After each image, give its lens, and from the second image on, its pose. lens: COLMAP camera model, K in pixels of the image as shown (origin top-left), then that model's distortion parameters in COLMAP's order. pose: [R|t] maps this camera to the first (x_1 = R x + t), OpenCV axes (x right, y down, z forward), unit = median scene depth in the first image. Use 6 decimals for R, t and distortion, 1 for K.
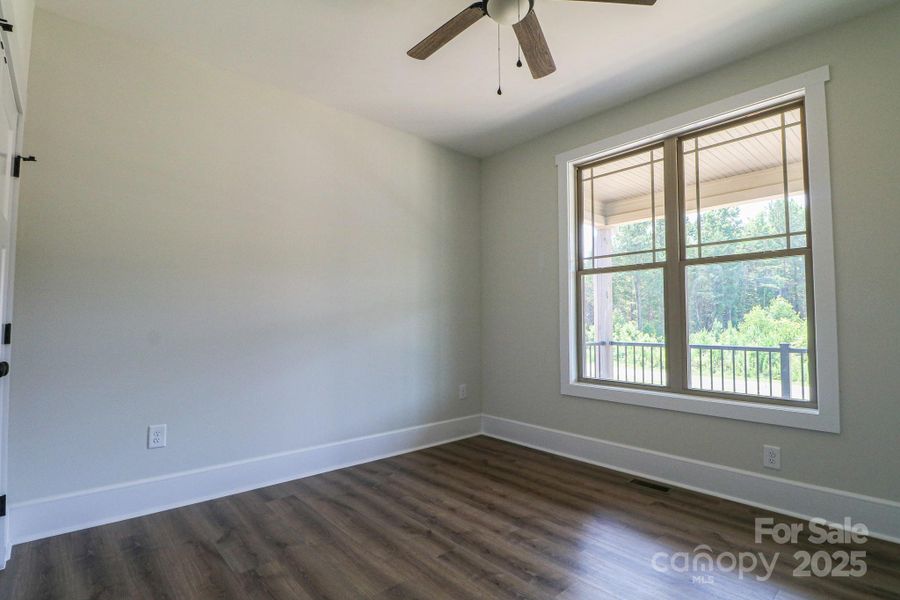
lens RADIAL K [[430.9, 0, 454.2], [0, 430.9, 296.7], [0, 0, 1]] dist [-0.017226, -0.002047]
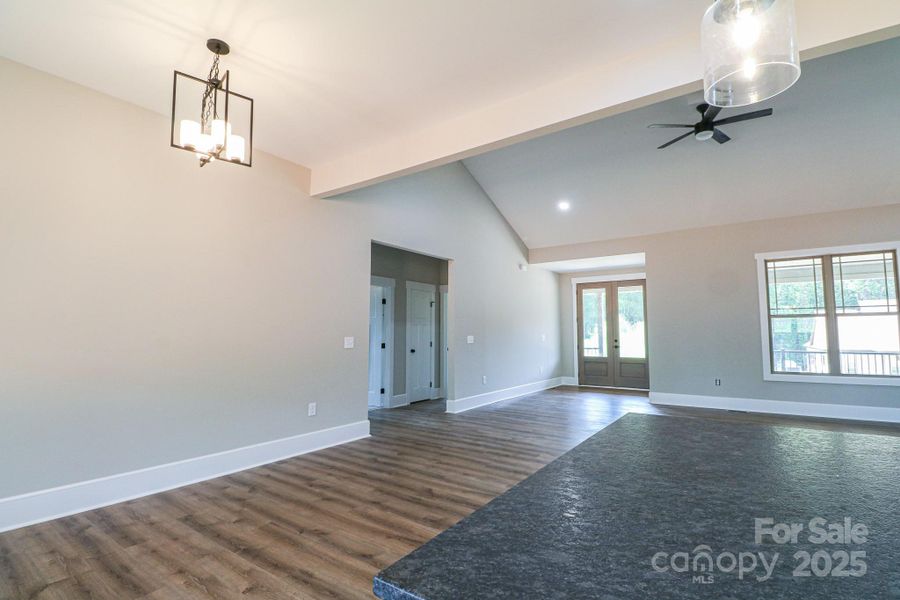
lens RADIAL K [[430.9, 0, 448.0], [0, 430.9, 300.2], [0, 0, 1]] dist [-0.017226, -0.002047]
pose [[0.974659, 0.007568, 0.223566, -1.796181], [-0.004273, 0.999875, -0.015218, -0.110848], [-0.223653, 0.013877, 0.974570, -0.624367]]
